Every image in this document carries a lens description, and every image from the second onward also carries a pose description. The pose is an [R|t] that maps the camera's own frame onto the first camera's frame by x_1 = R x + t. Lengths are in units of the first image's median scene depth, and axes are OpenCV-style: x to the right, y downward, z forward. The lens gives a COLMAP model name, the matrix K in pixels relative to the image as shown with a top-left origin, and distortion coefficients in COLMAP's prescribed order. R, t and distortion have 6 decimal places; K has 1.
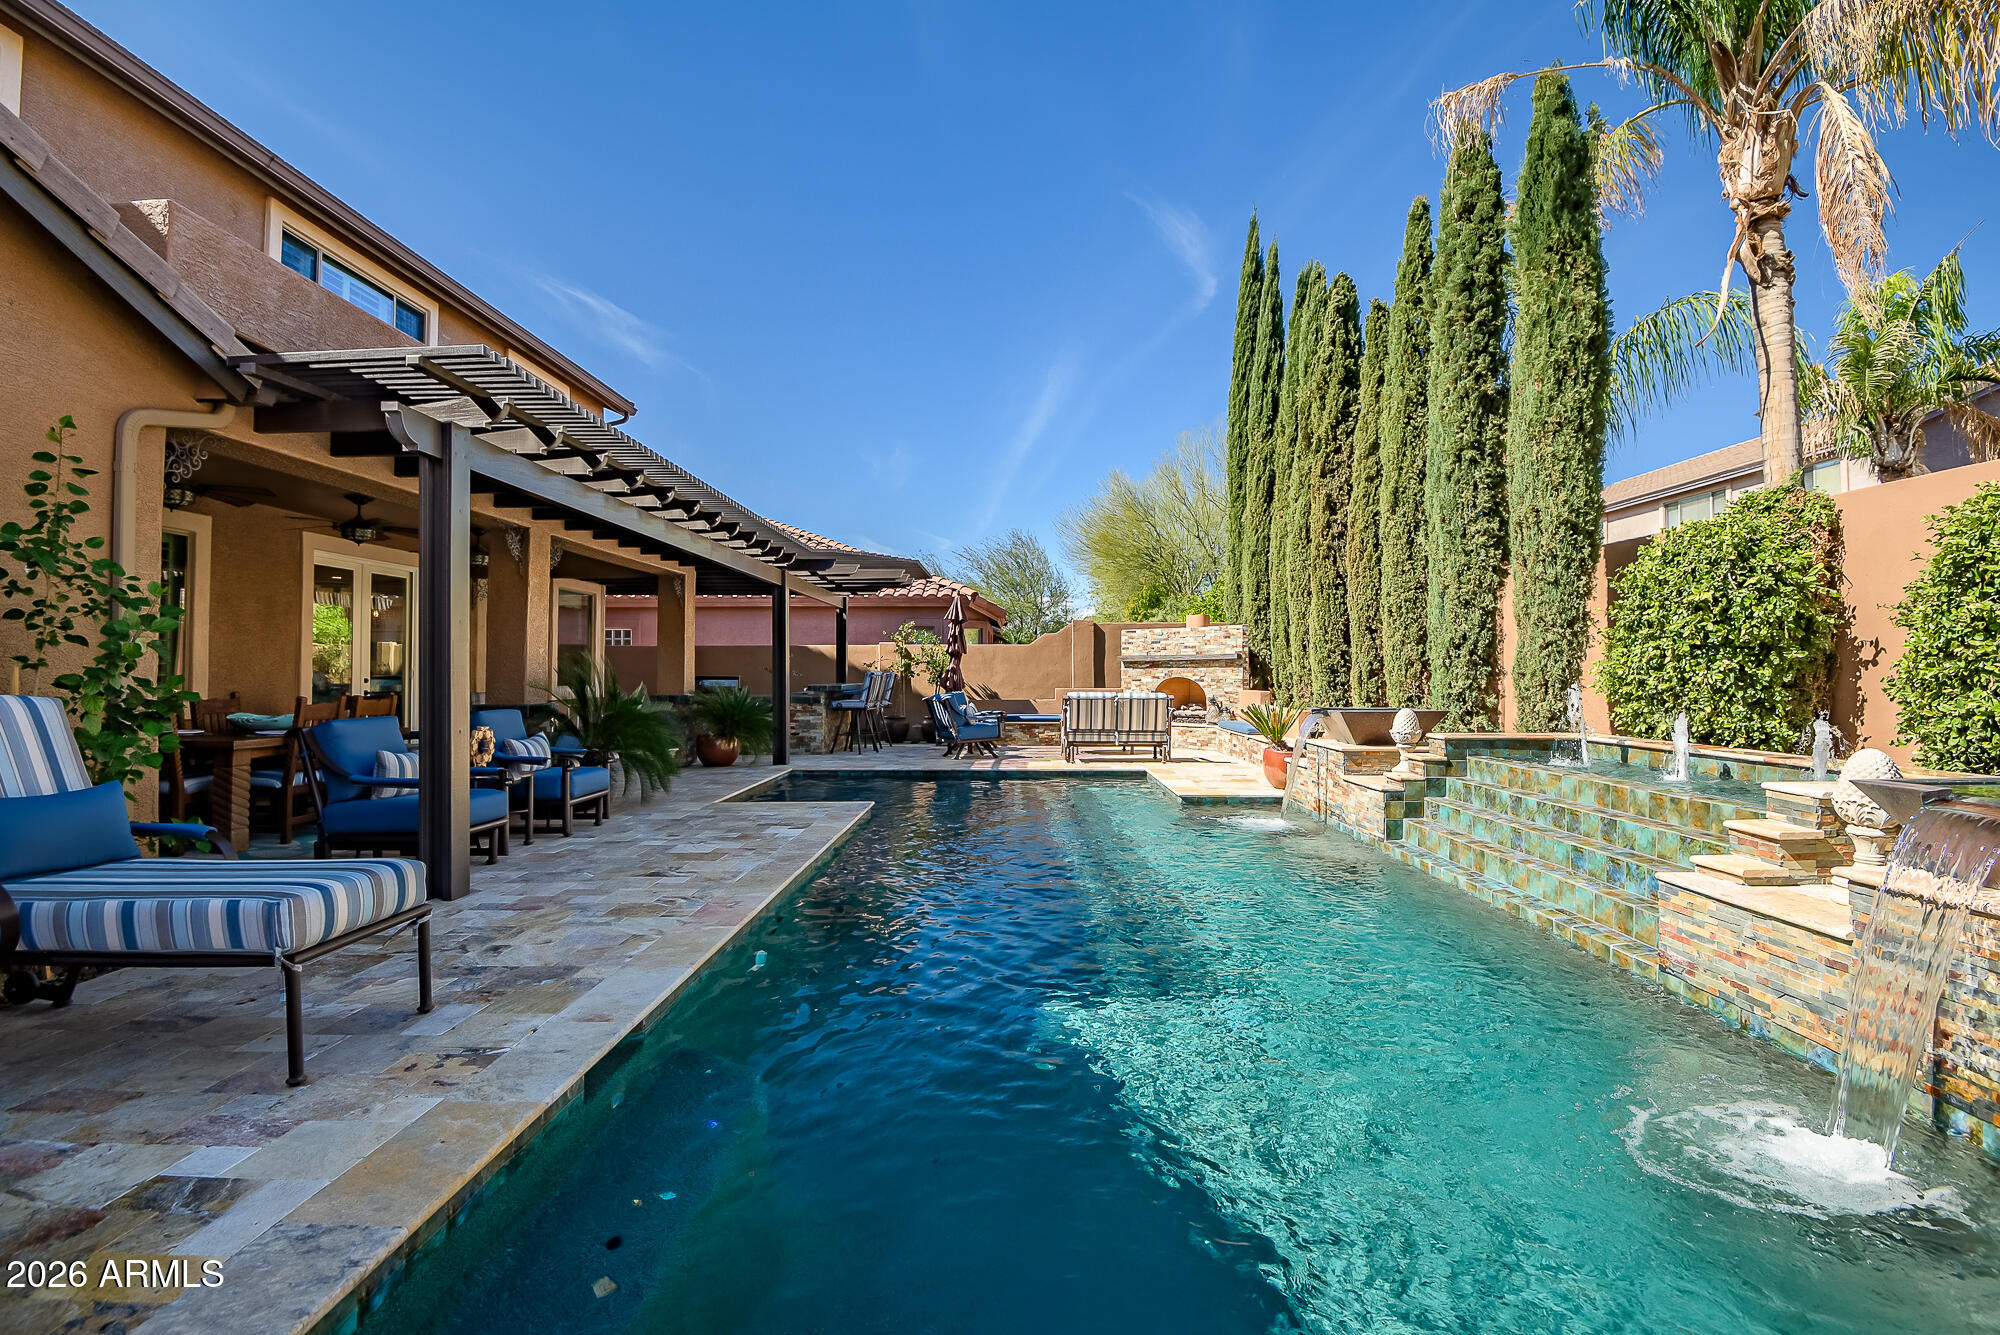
lens RADIAL K [[925.9, 0, 1001.2], [0, 925.9, 654.7], [0, 0, 1]] dist [-0.003108, -0.018598]
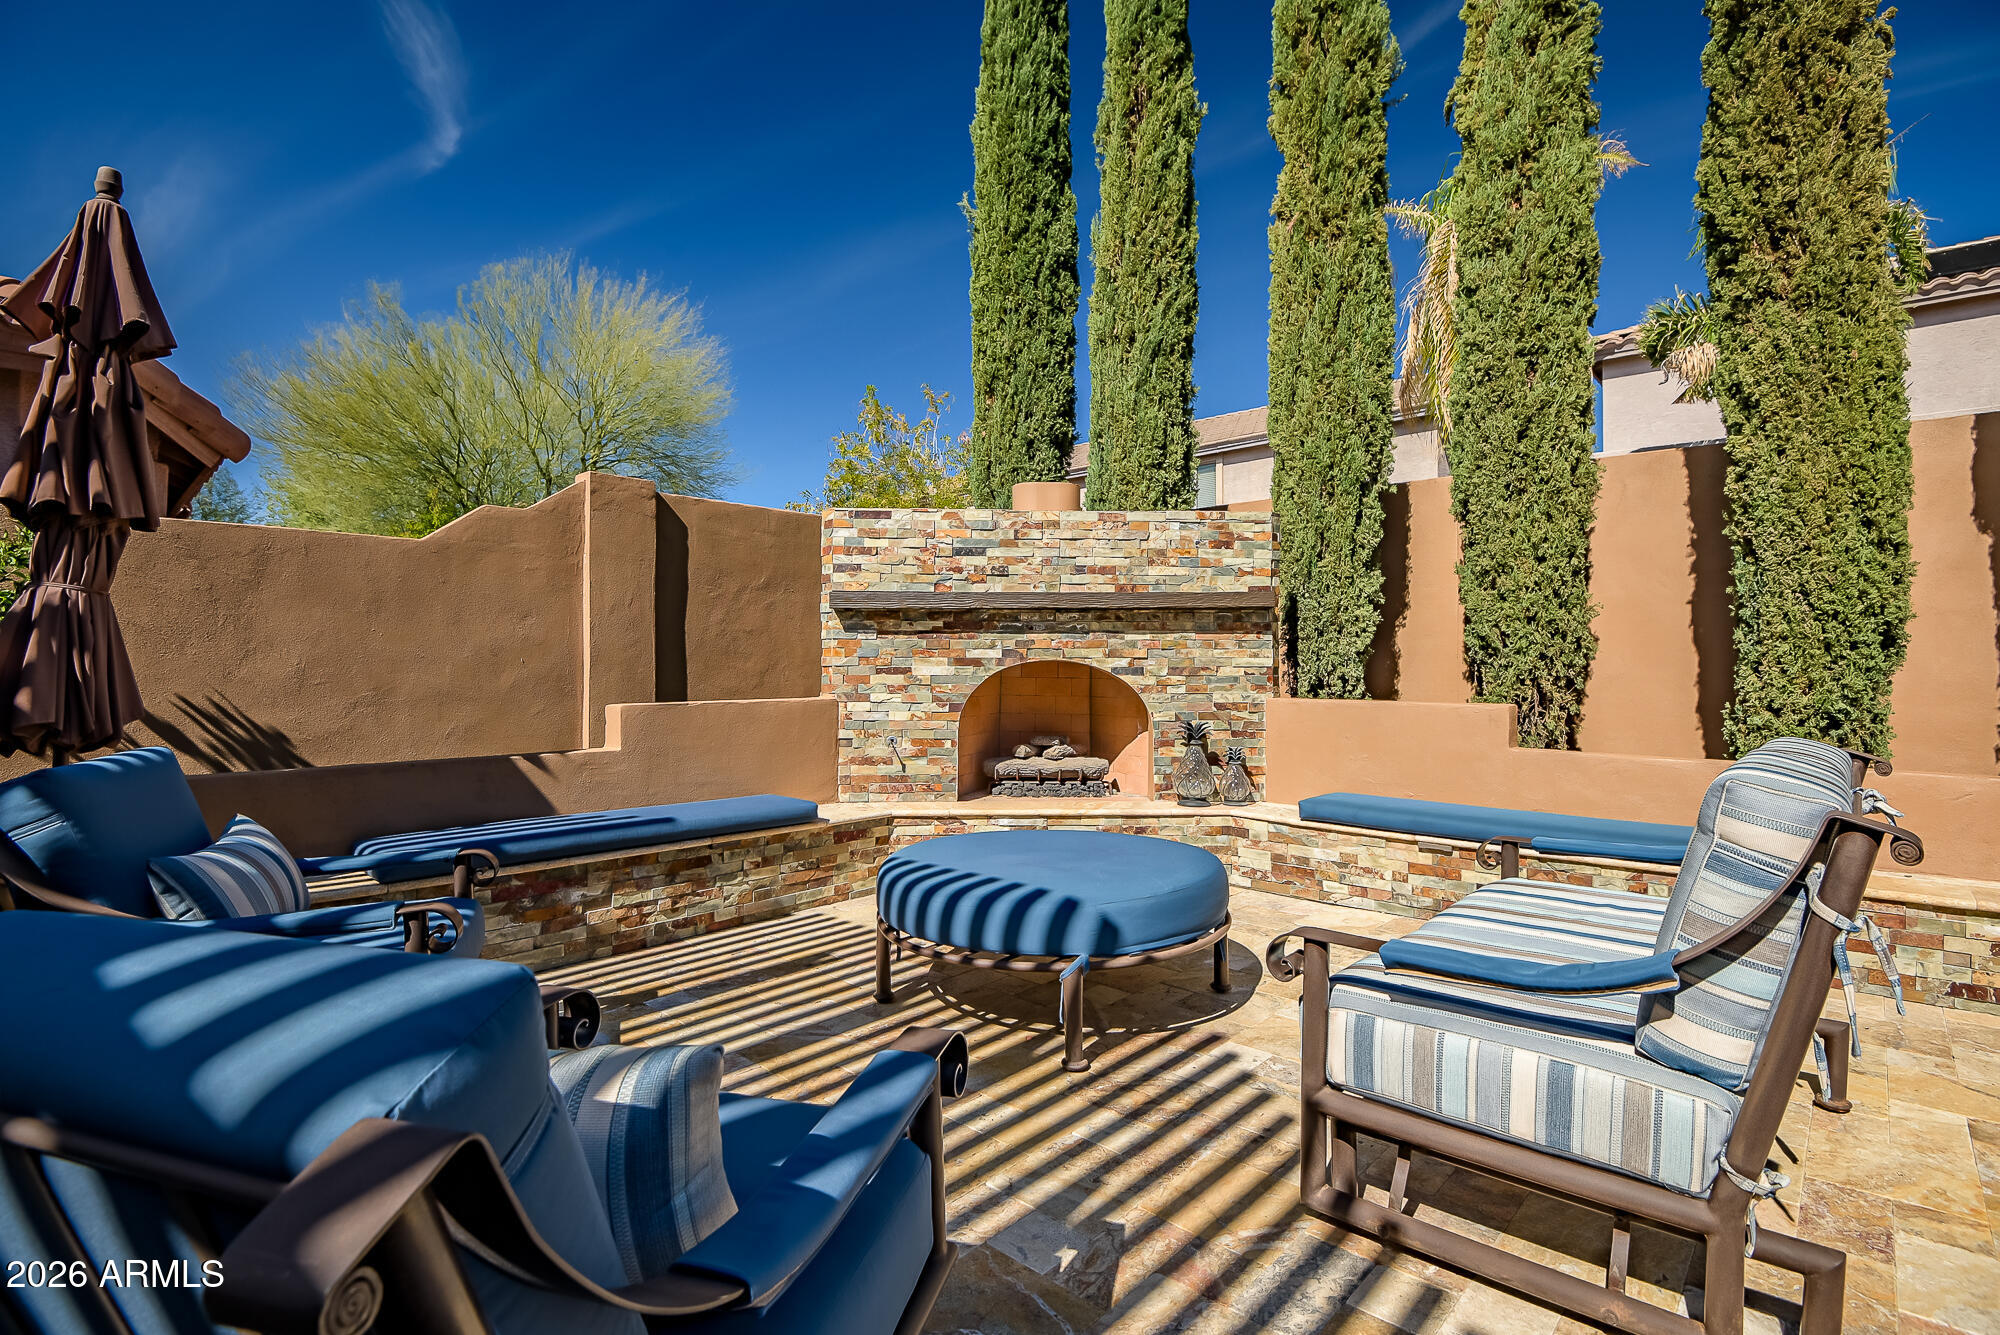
lens RADIAL K [[918.6, 0, 1004.1], [0, 918.6, 654.6], [0, 0, 1]] dist [0.014826, -0.034200]
pose [[0.671103, 0.008754, 0.741312, -0.085272], [-0.018316, 0.999821, 0.004775, 0.029265], [-0.741138, -0.016783, 0.671143, 1.115732]]
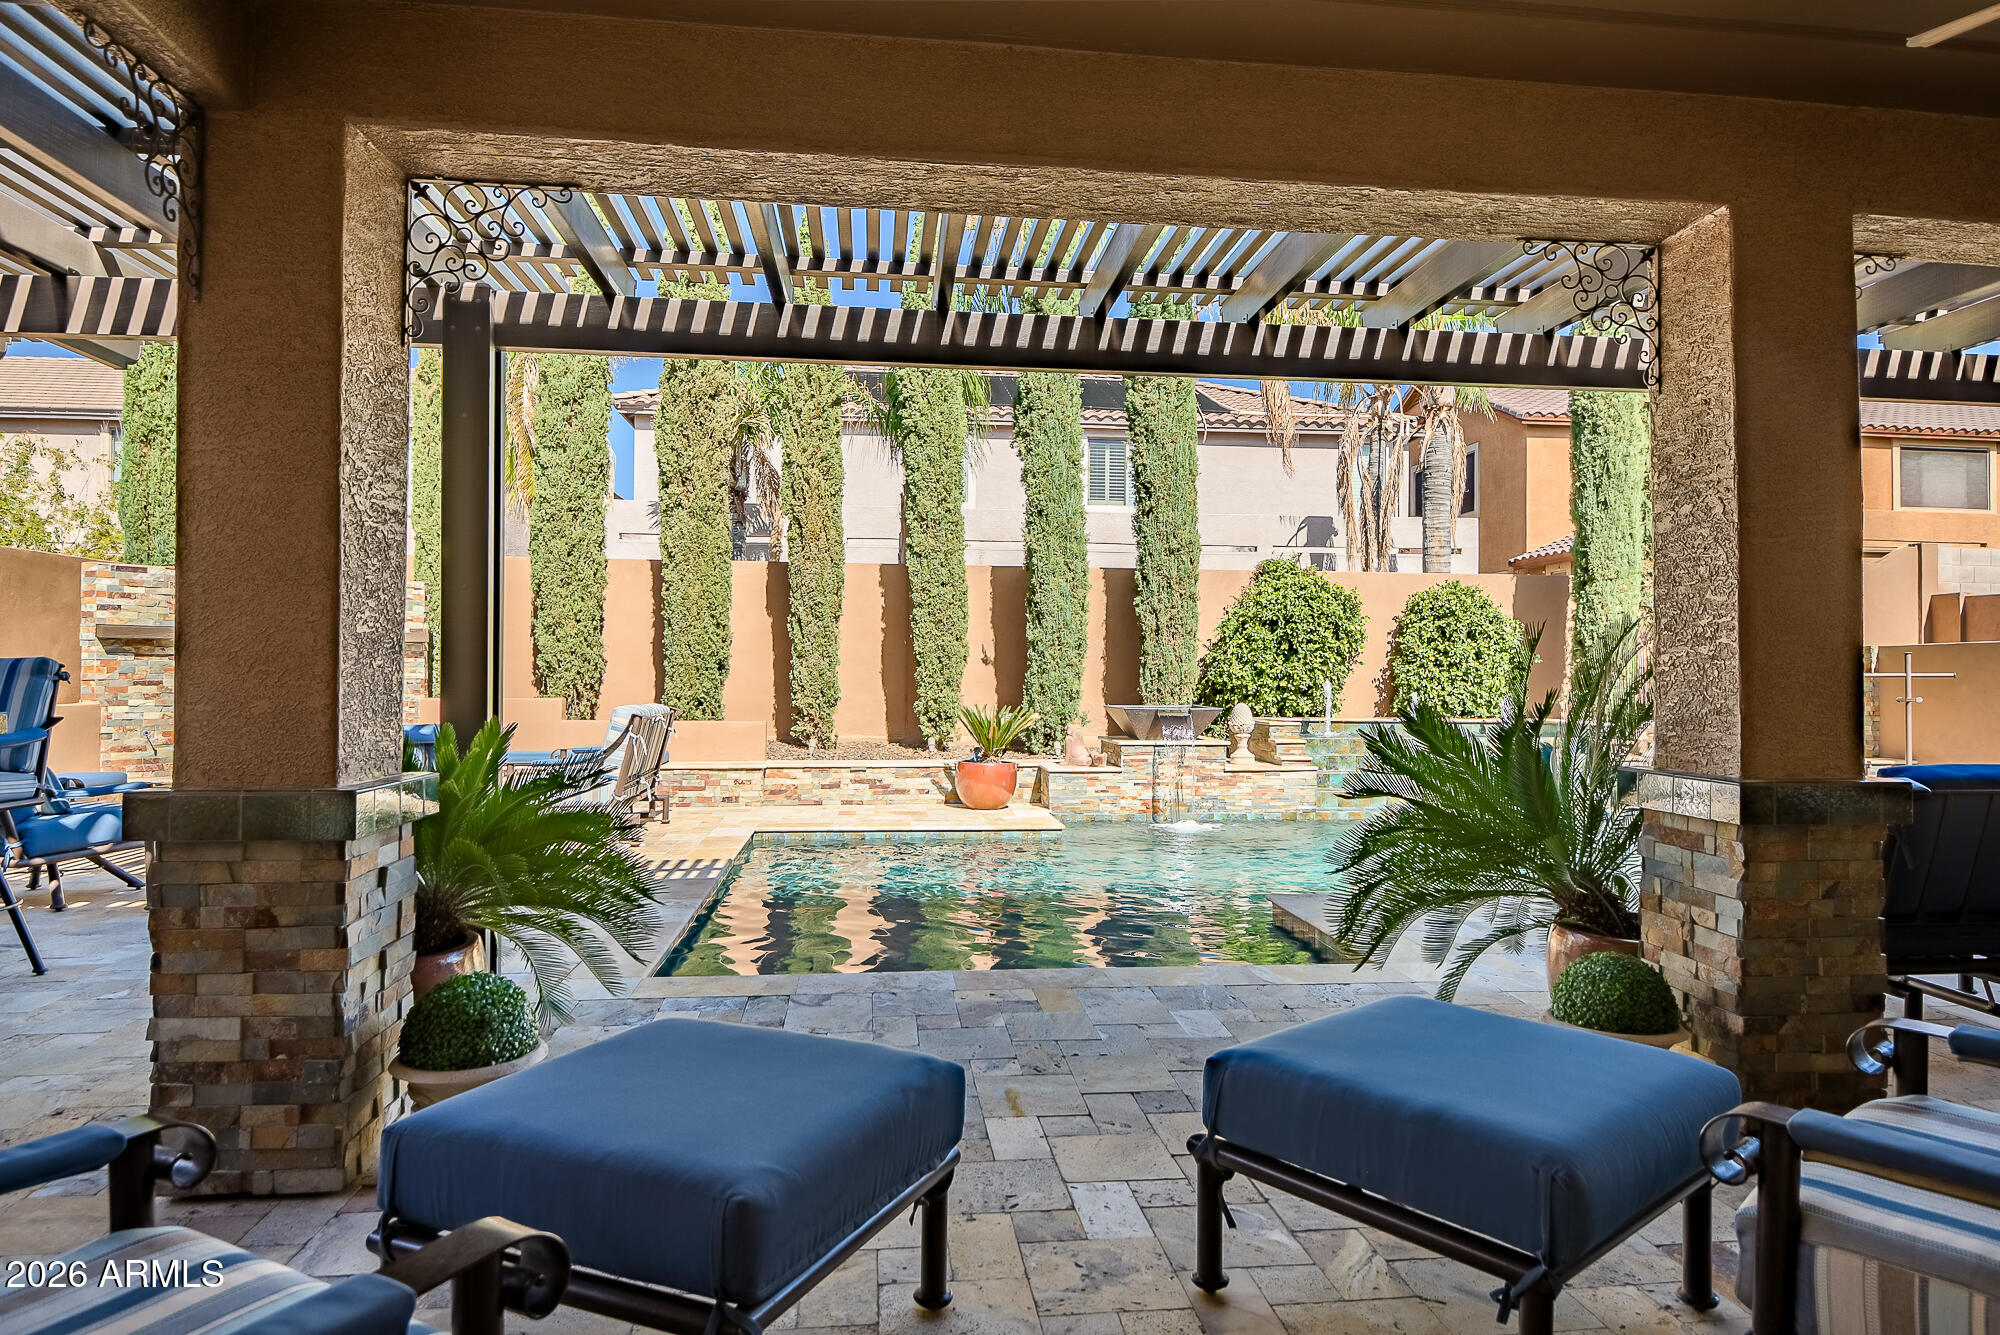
lens RADIAL K [[1199.8, 0, 1004.6], [0, 1199.8, 656.2], [0, 0, 1]] dist [0.031066, -0.044350]
pose [[-0.127179, 0.010700, 0.991822, -0.679013], [-0.026136, 0.999558, -0.014135, 0.018391], [-0.991535, -0.027720, -0.126843, 0.984496]]
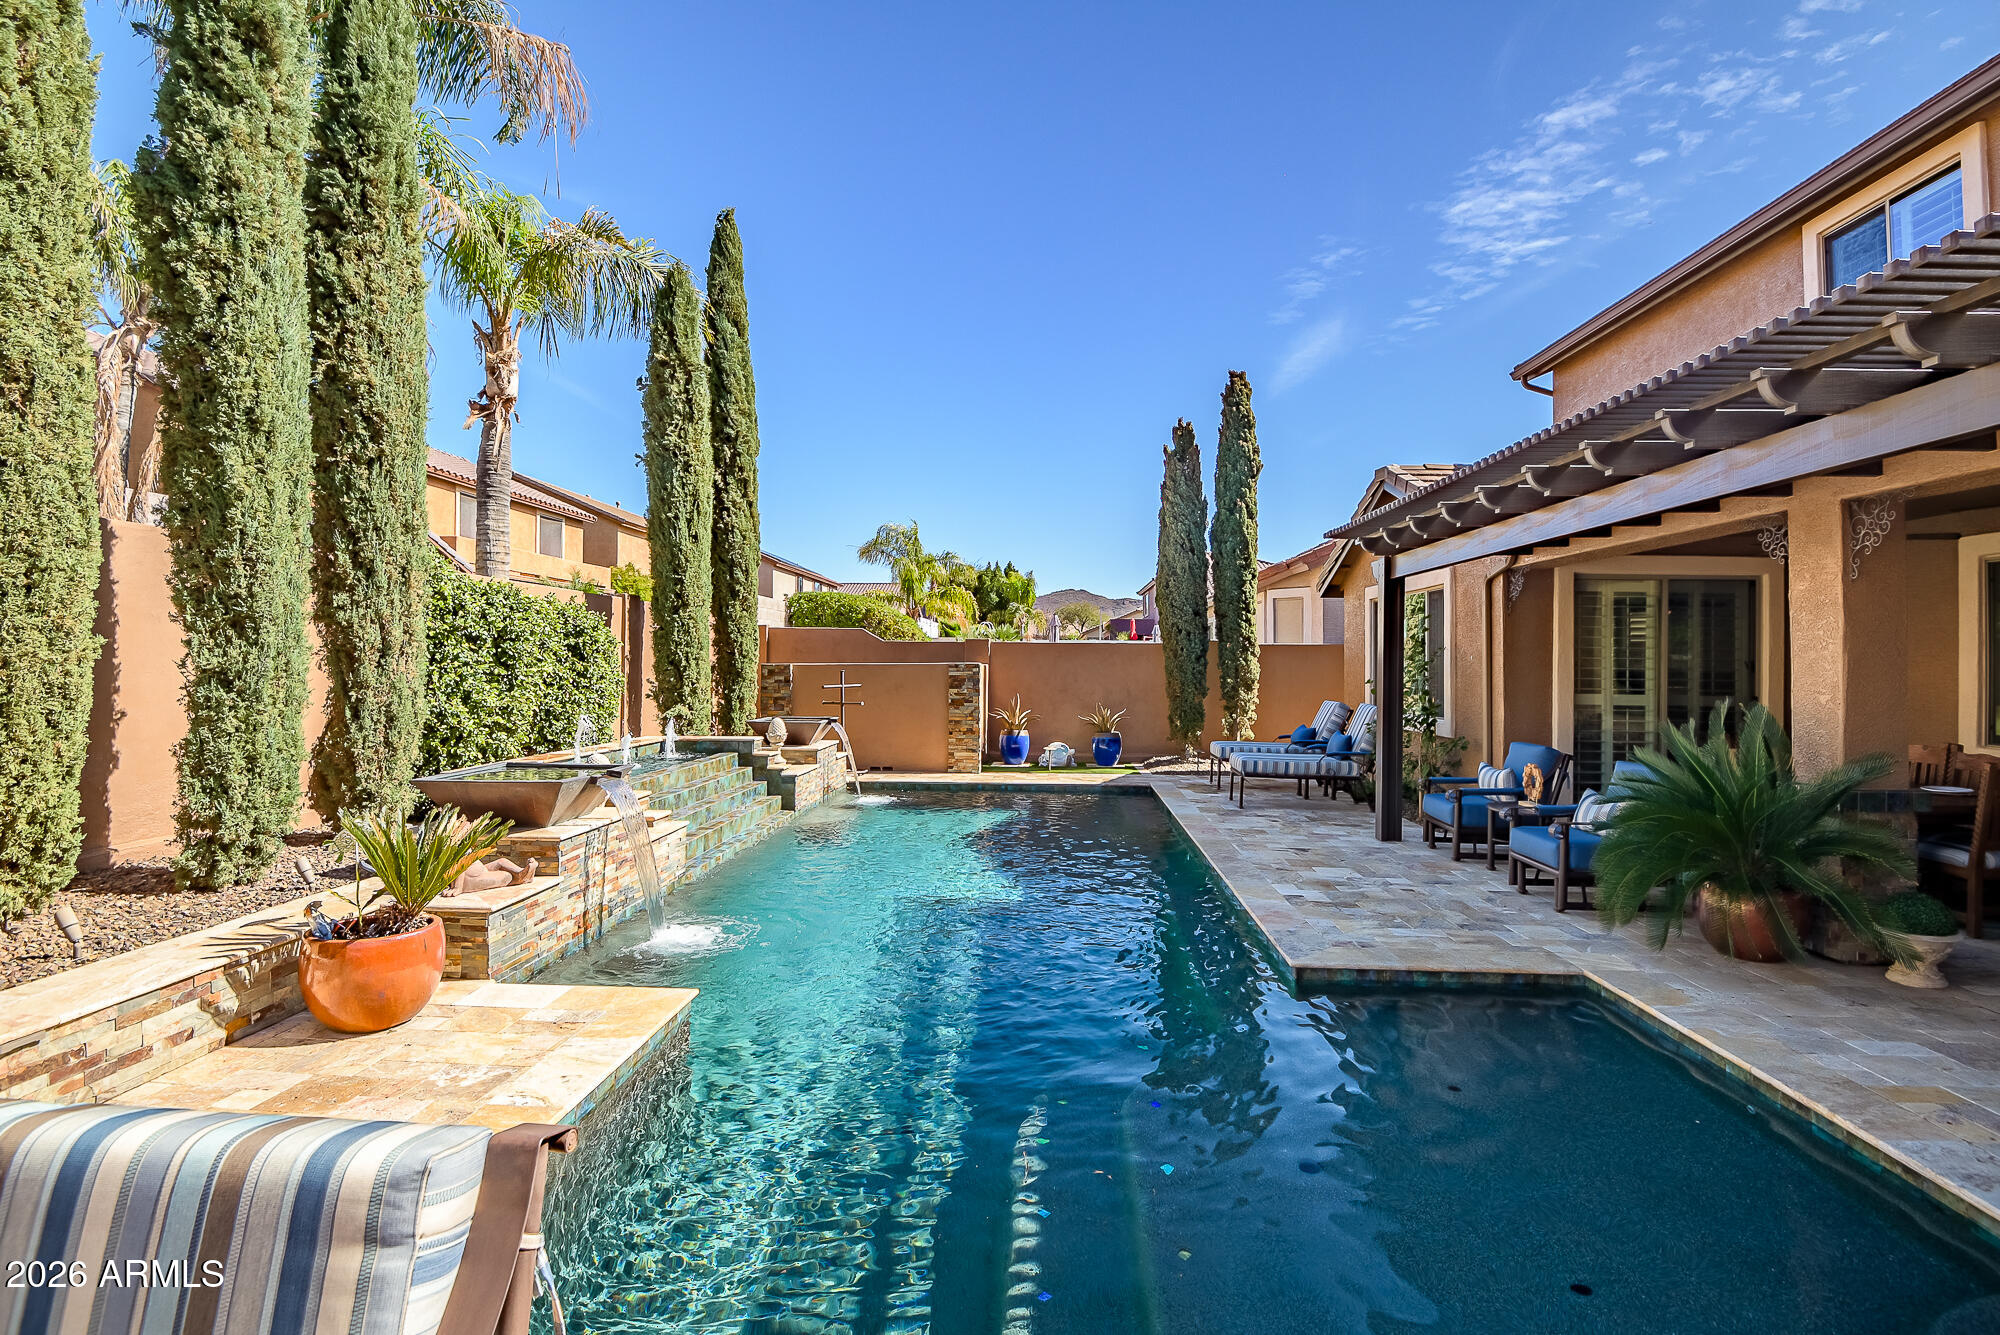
lens RADIAL K [[925.9, 0, 1001.2], [0, 925.9, 654.7], [0, 0, 1]] dist [-0.003108, -0.018598]
pose [[-0.998908, -0.007087, 0.046170, 0.010480], [-0.008382, 0.999575, -0.027925, -0.009503], [-0.045952, -0.028282, -0.998543, 1.228084]]
